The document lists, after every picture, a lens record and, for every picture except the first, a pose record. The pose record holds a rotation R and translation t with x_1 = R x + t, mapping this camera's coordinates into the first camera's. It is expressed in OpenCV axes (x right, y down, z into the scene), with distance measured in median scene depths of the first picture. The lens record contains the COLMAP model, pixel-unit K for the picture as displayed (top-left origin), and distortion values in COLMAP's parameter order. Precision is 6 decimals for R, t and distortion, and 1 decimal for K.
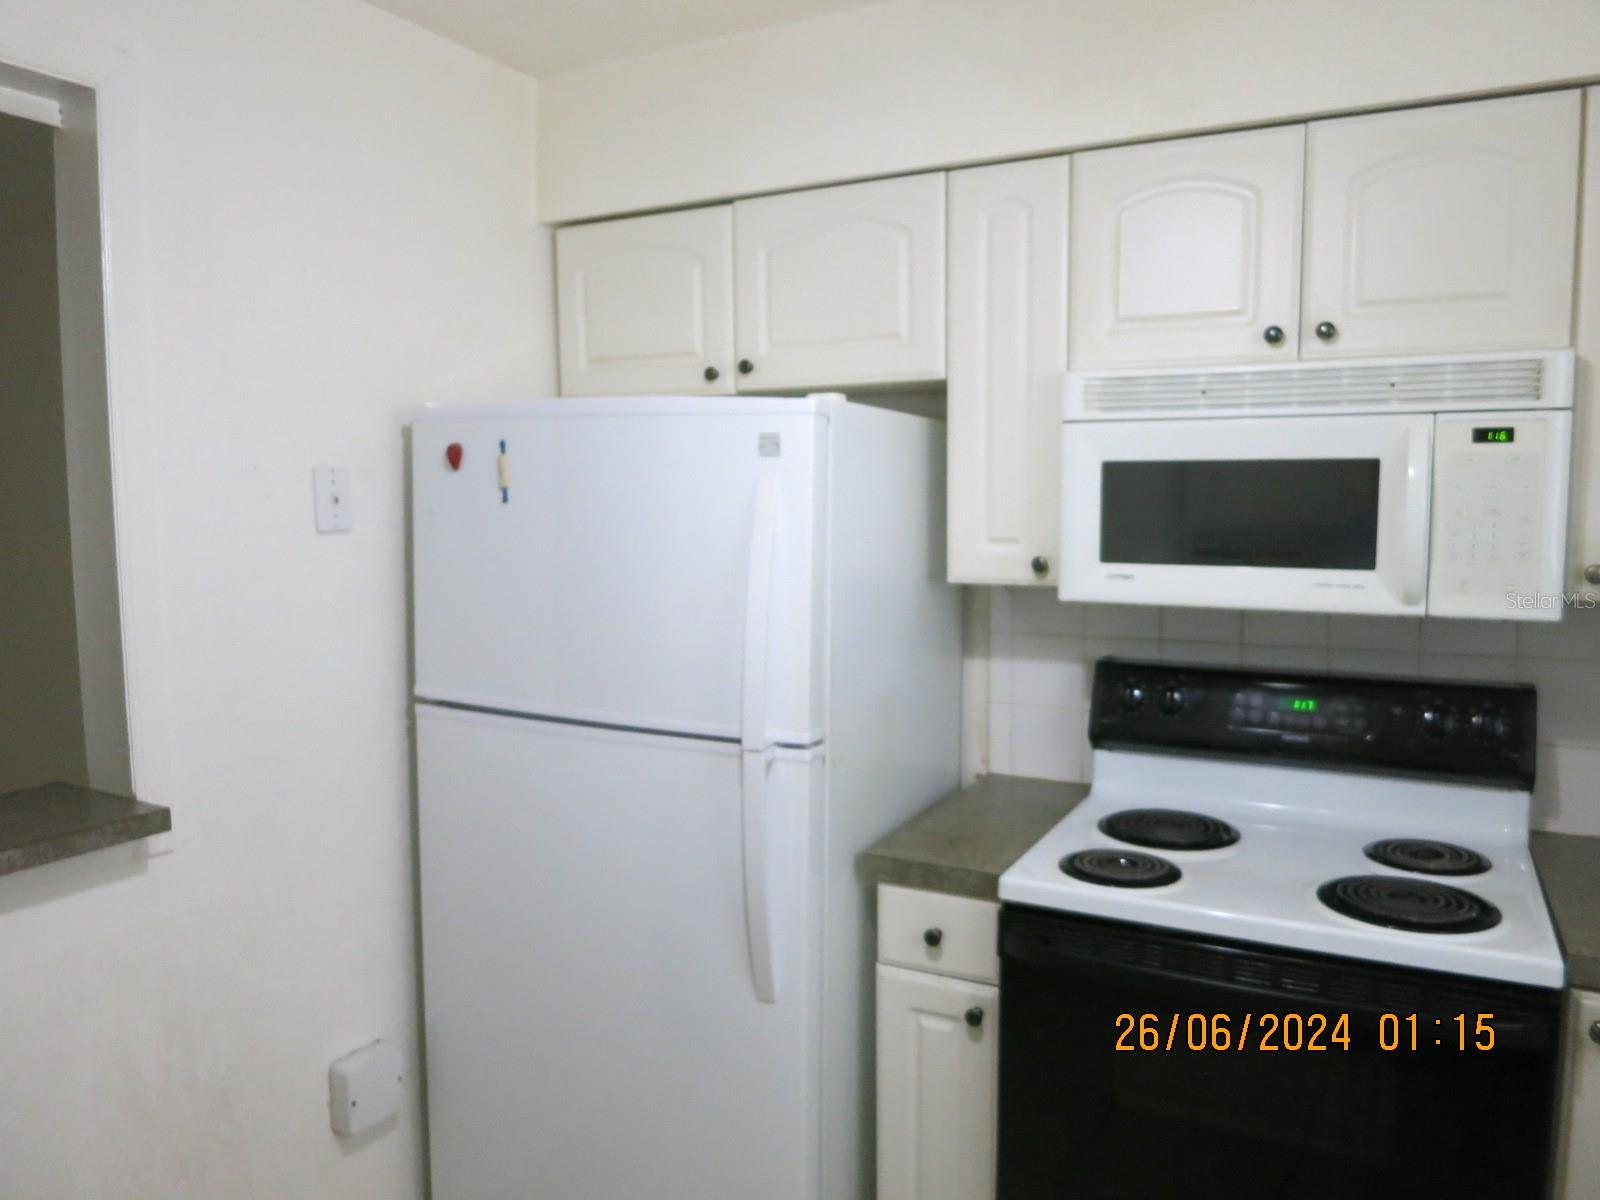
lens RADIAL K [[1154.4, 0, 800.0], [0, 1154.4, 600.0], [0, 0, 1]] dist [-0.041435, -0.000715]
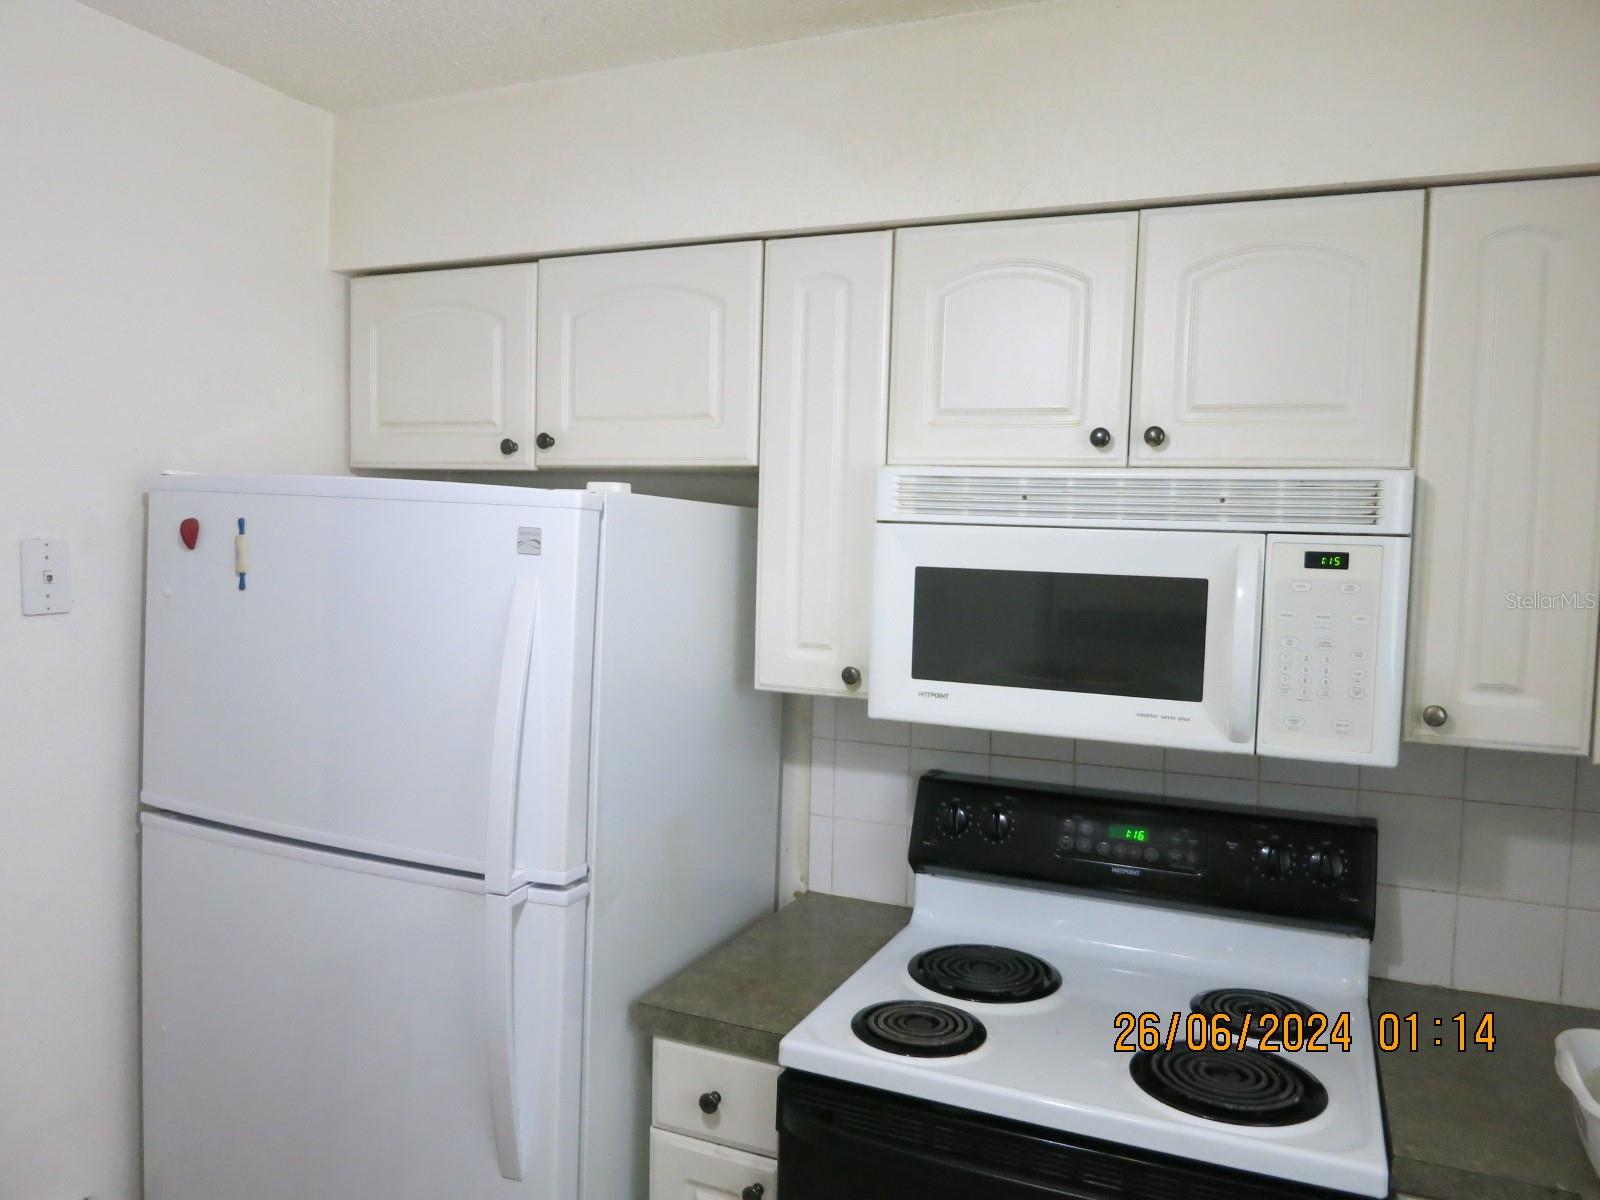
lens RADIAL K [[1160.8, 0, 800.0], [0, 1160.8, 600.0], [0, 0, 1]] dist [-0.036697, -0.001040]
pose [[0.996119, 0.031269, 0.082280, 0.096849], [-0.027763, 0.998671, -0.043416, -0.052122], [-0.083528, 0.040963, 0.995663, 0.098517]]
